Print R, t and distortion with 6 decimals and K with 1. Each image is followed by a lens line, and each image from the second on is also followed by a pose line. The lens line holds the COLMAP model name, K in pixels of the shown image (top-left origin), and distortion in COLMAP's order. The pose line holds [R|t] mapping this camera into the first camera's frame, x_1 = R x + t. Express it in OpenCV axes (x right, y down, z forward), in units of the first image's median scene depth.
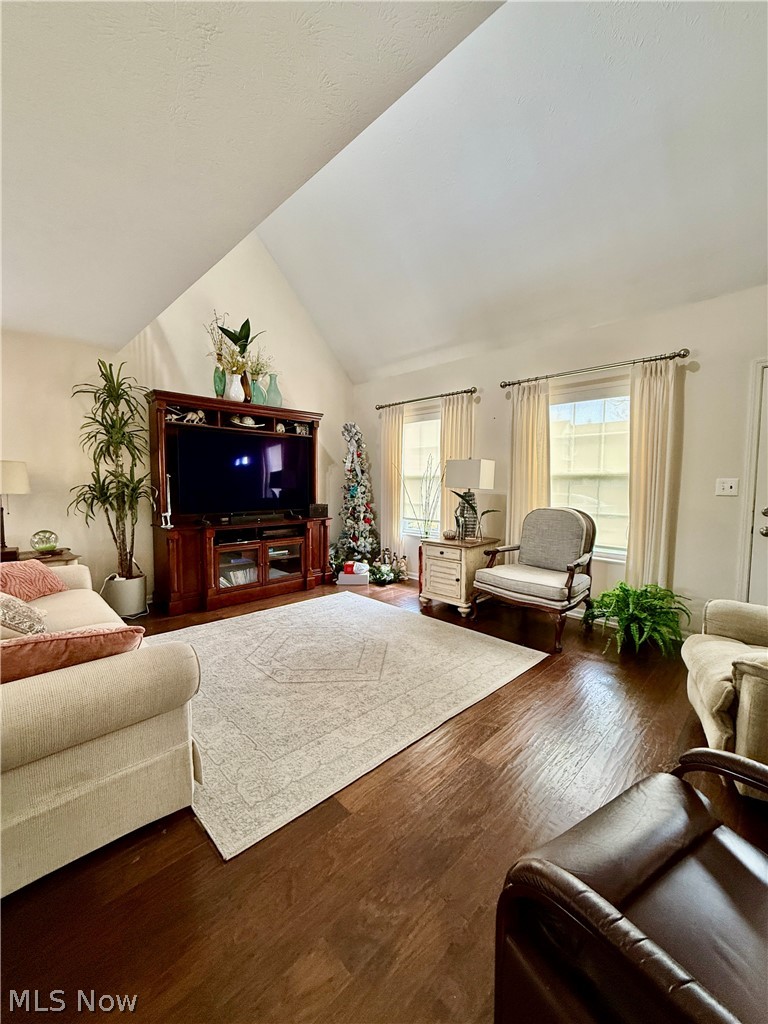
lens RADIAL K [[404.5, 0, 382.6], [0, 404.5, 508.4], [0, 0, 1]] dist [-0.000729, -0.000265]
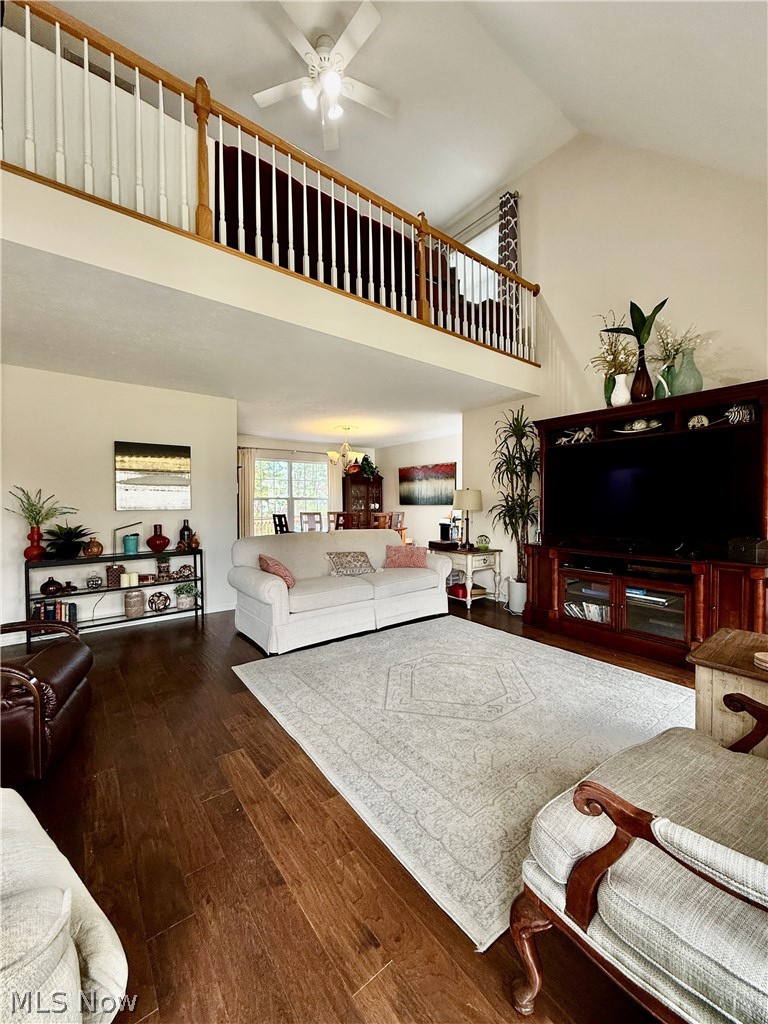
lens RADIAL K [[404.5, 0, 382.6], [0, 404.5, 508.4], [0, 0, 1]] dist [-0.000729, -0.000265]
pose [[-0.118724, 0.007639, -0.992898, 0.604010], [-0.062364, 0.997939, 0.015135, -0.037871], [0.990967, 0.063718, -0.118003, 0.702901]]
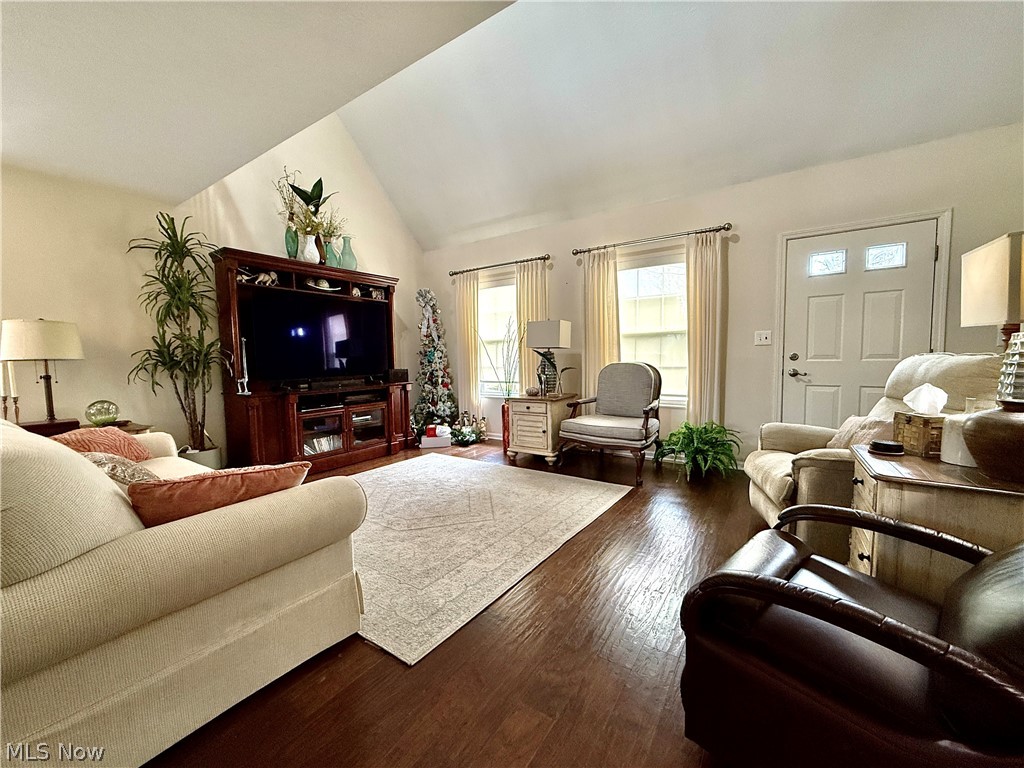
lens RADIAL K [[404.5, 0, 506.5], [0, 404.5, 385.6], [0, 0, 1]] dist [-0.000729, -0.000265]
pose [[0.981934, -0.036818, 0.185605, -0.105993], [0.035826, 0.999320, 0.008700, 0.040055], [-0.185799, -0.001893, 0.982586, -0.039887]]
